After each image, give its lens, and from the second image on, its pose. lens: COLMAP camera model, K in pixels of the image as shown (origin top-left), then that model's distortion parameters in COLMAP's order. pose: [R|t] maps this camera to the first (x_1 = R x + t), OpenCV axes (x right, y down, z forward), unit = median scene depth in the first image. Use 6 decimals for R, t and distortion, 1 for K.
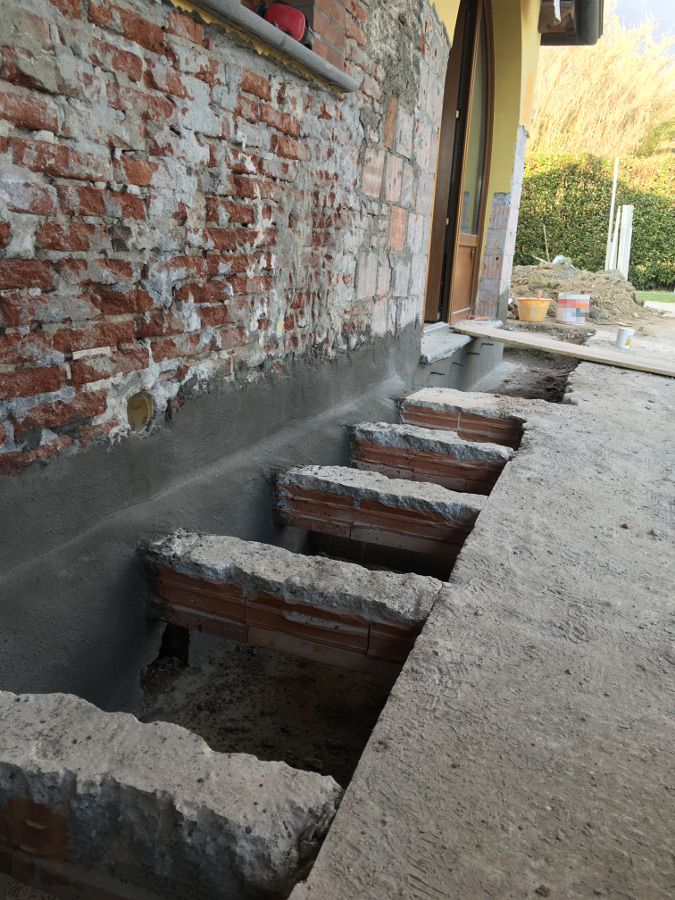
lens RADIAL K [[761.4, 0, 339.6], [0, 761.4, 451.7], [0, 0, 1]] dist [0.069840, -0.090968]
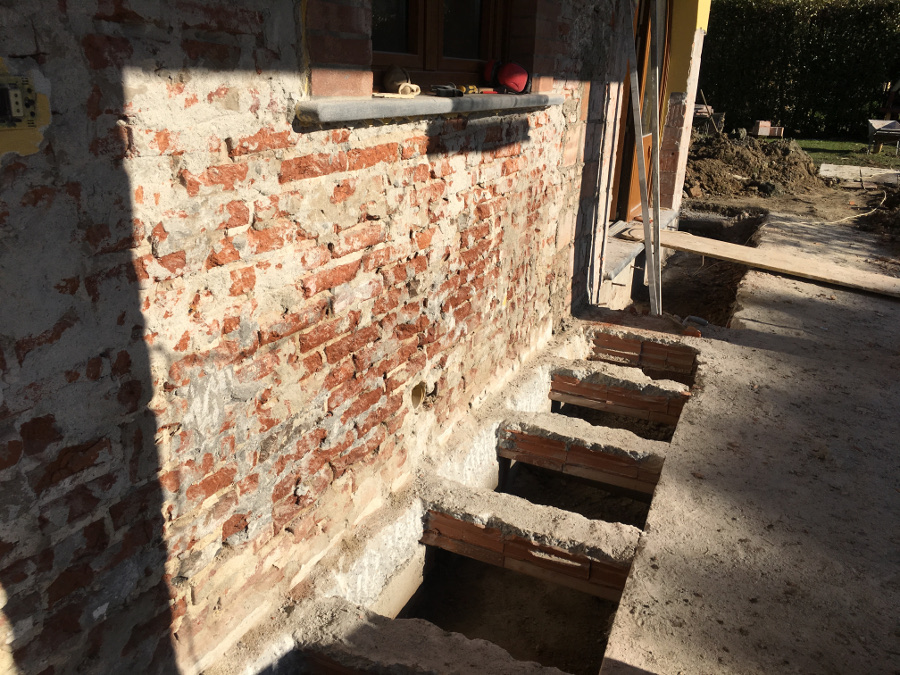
lens RADIAL K [[761.4, 0, 450.5], [0, 761.4, 335.0], [0, 0, 1]] dist [0.069840, -0.090968]
pose [[0.997321, -0.001099, -0.073140, -0.105030], [0.005514, 0.998172, 0.060186, -0.260661], [0.072940, -0.060428, 0.995504, -0.401171]]
